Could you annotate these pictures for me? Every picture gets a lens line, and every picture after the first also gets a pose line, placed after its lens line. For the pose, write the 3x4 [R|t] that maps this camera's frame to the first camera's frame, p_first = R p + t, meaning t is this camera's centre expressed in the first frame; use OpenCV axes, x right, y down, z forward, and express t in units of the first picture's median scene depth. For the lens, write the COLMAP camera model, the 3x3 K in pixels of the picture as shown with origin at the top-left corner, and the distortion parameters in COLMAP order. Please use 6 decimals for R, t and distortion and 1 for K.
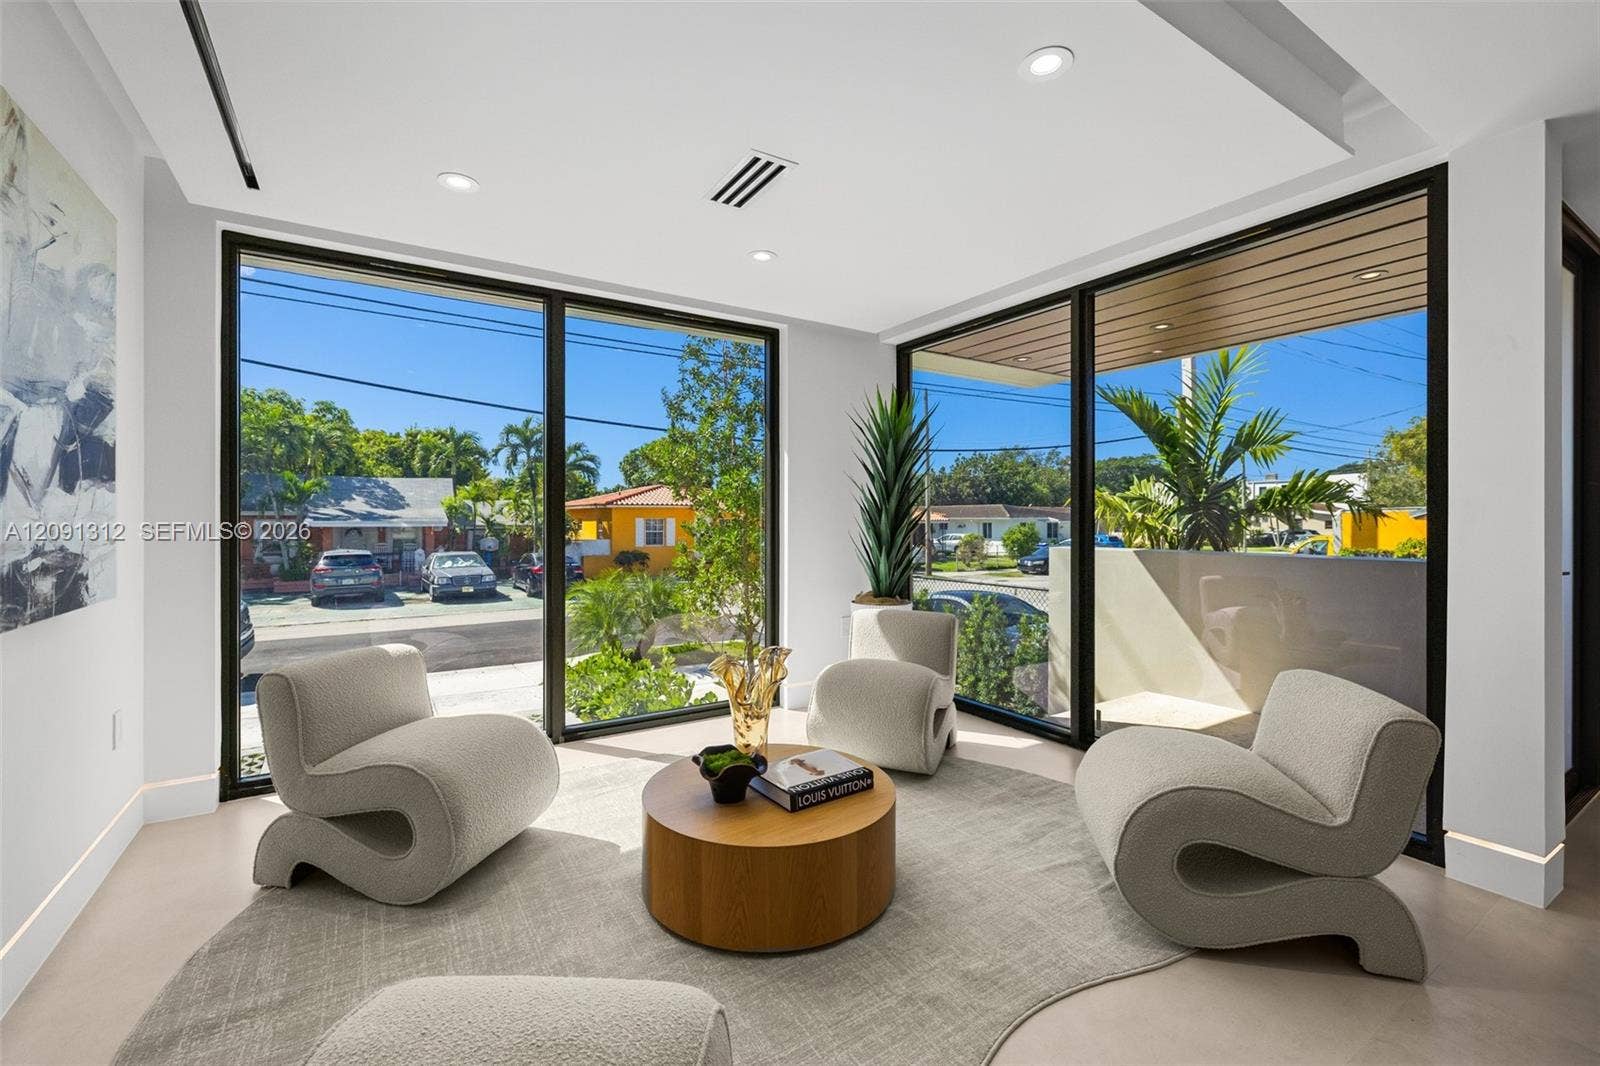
lens RADIAL K [[671.5, 0, 800.4], [0, 671.5, 521.5], [0, 0, 1]] dist [-0.006412, -0.000449]
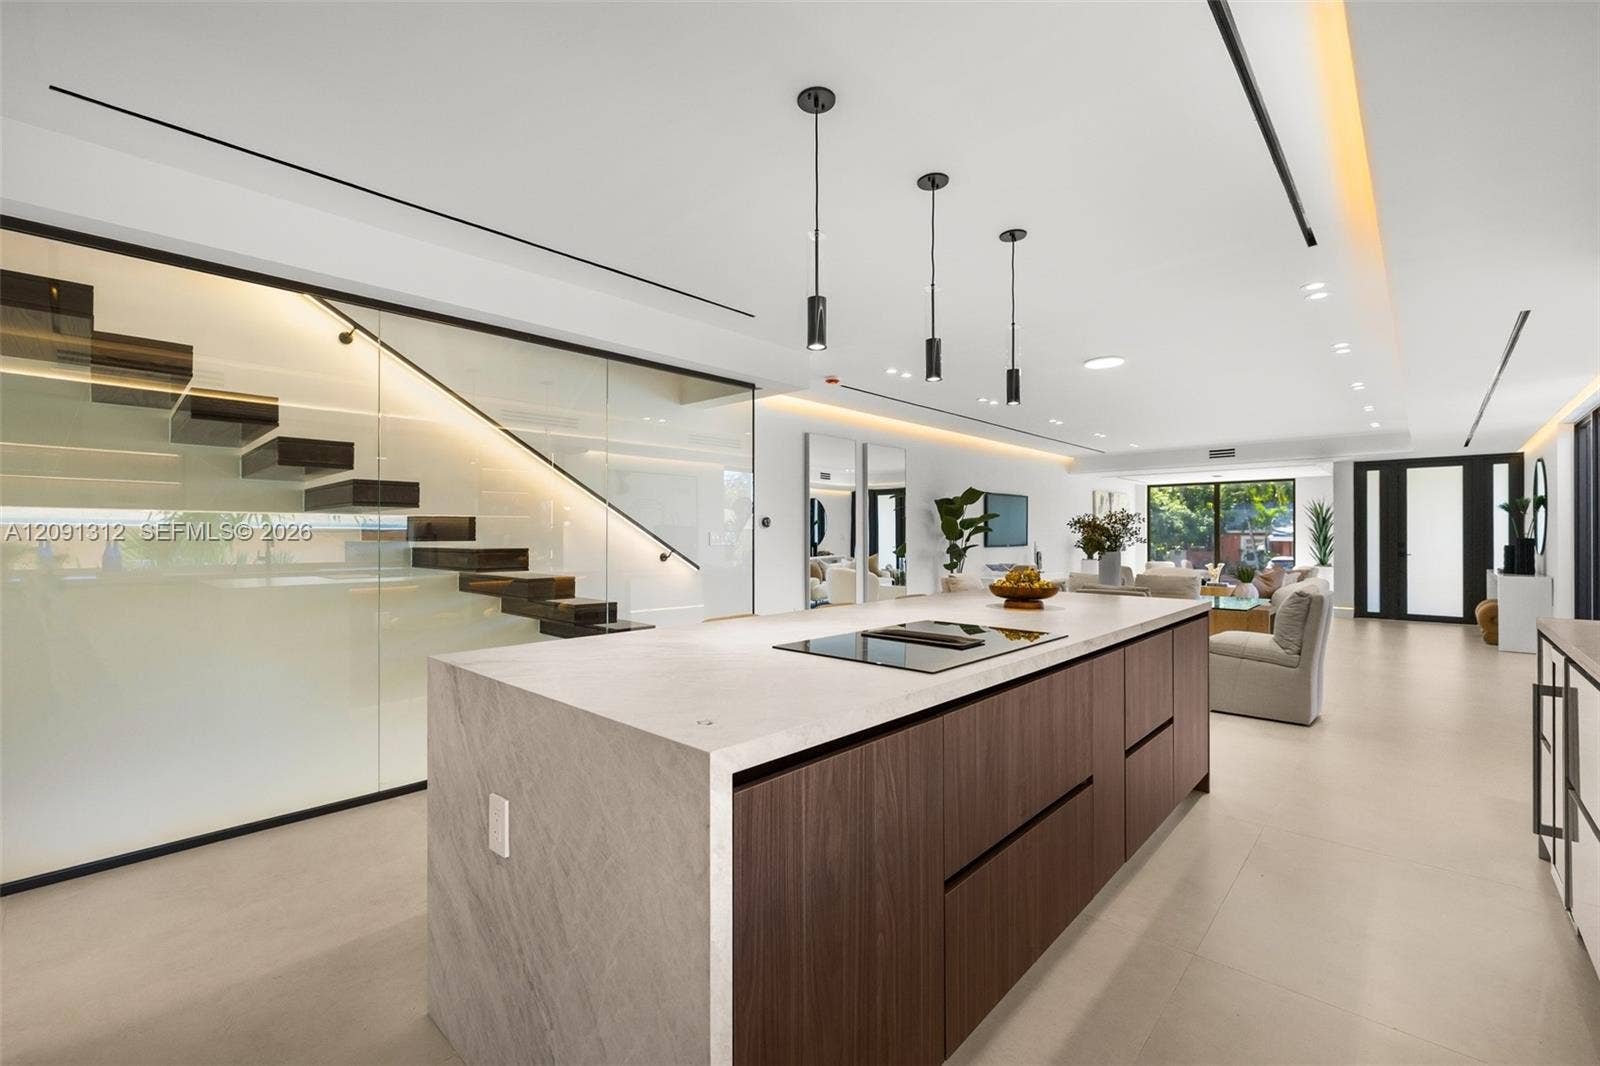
lens RADIAL K [[671.5, 0, 795.5], [0, 671.5, 533.8], [0, 0, 1]] dist [-0.006412, -0.000449]
pose [[0.248085, 0.003611, -0.968732, 0.491405], [-0.006079, 0.999979, 0.002171, -0.005135], [0.968719, 0.005350, 0.248102, -0.425819]]
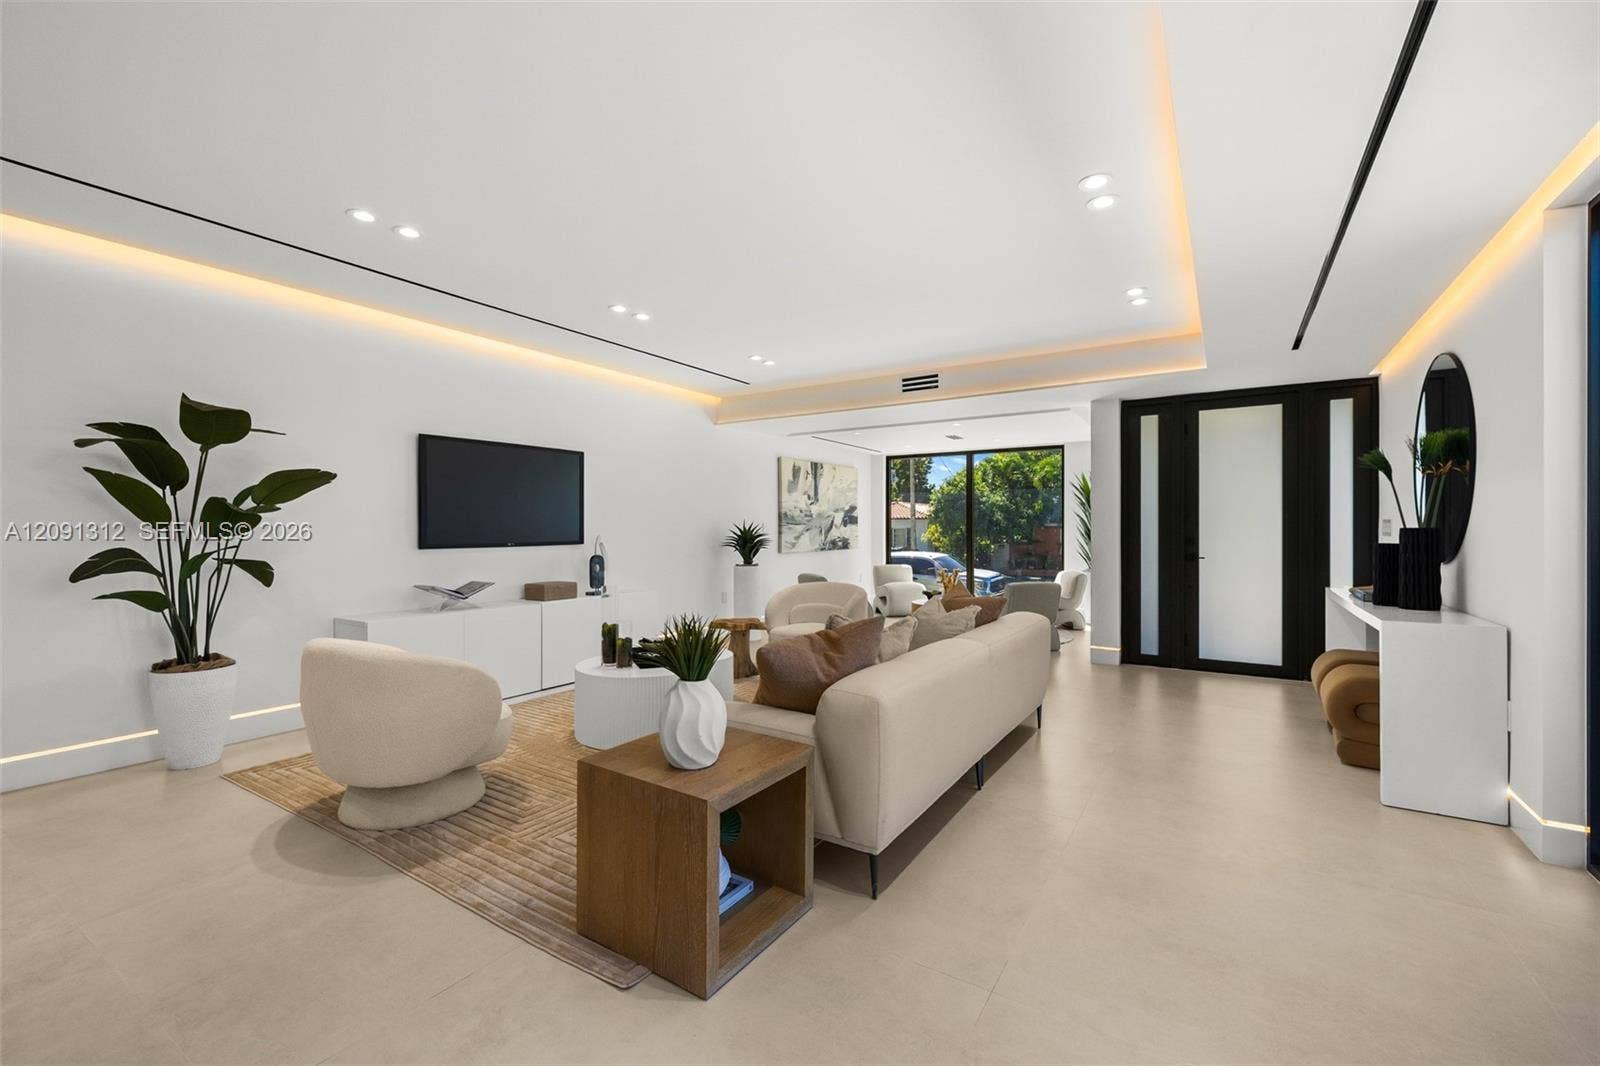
lens RADIAL K [[671.5, 0, 805.3], [0, 671.5, 528.8], [0, 0, 1]] dist [-0.006412, -0.000449]
pose [[0.432465, 0.006050, -0.901630, 0.310005], [-0.008012, 0.999964, 0.002867, -0.003568], [0.901615, 0.005984, 0.432498, -0.139288]]
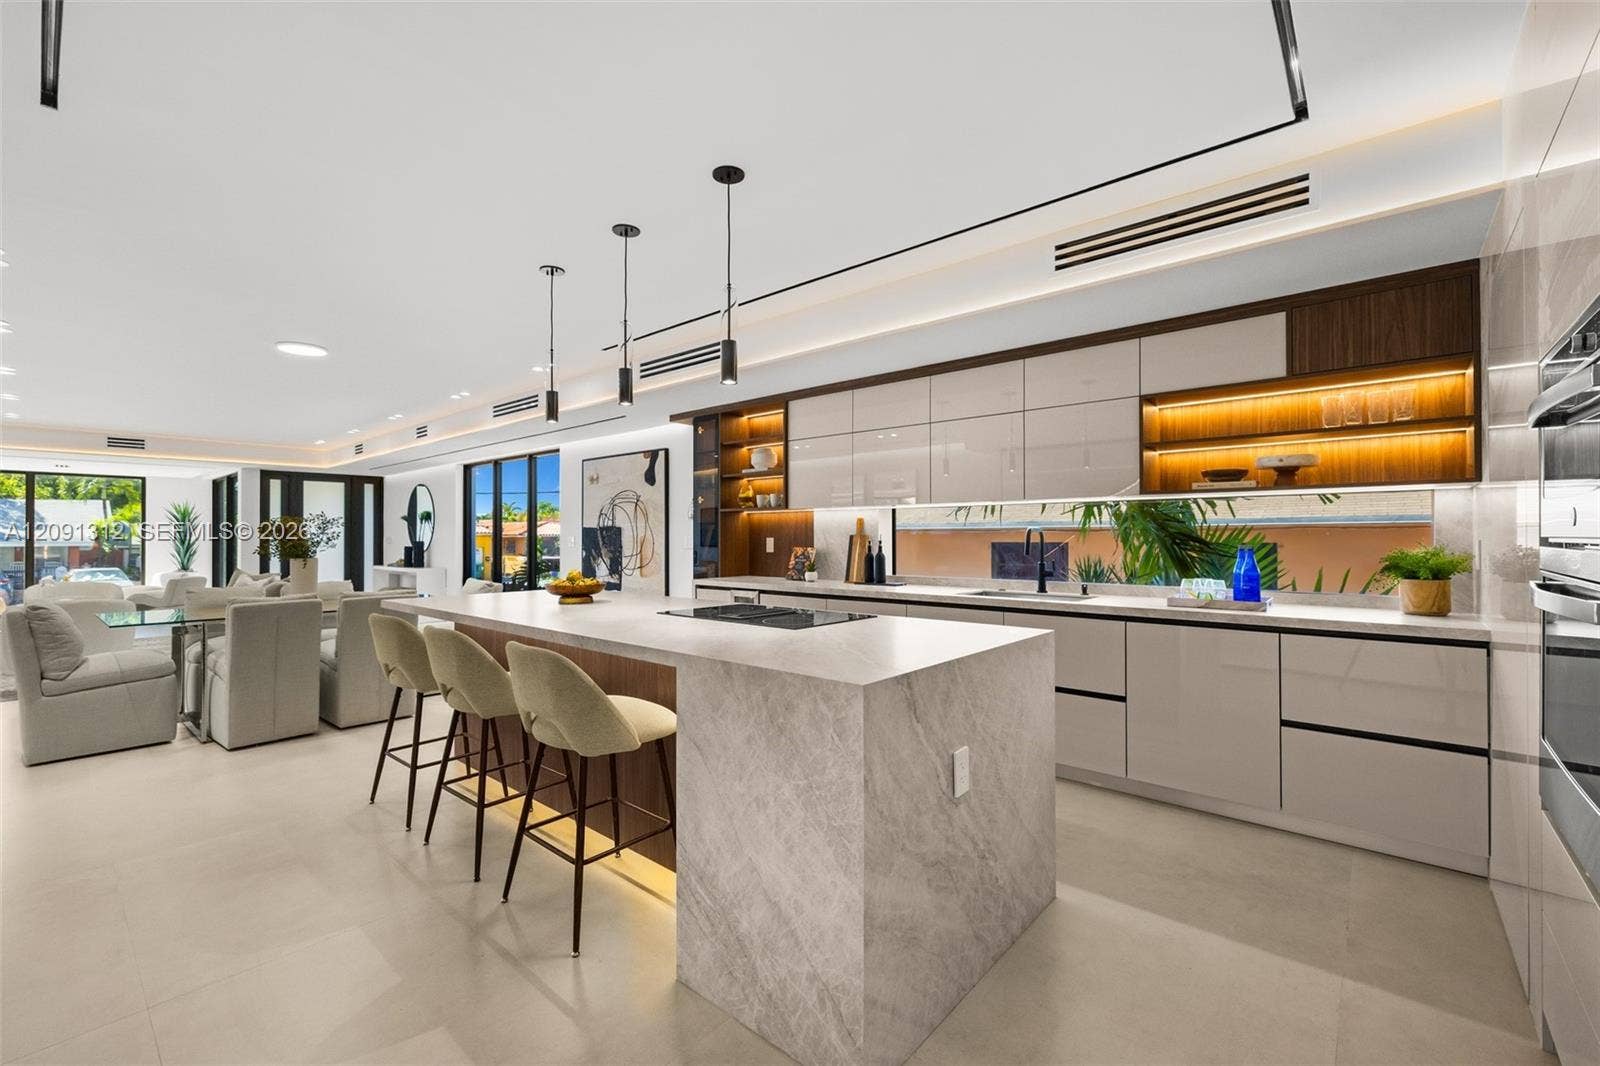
lens RADIAL K [[671.5, 0, 791.4], [0, 671.5, 532.1], [0, 0, 1]] dist [-0.006412, -0.000449]
pose [[0.958680, 0.005966, 0.284425, 0.358087], [-0.002334, 0.999911, -0.013105, -0.005194], [-0.284478, 0.011900, 0.958609, -0.526214]]
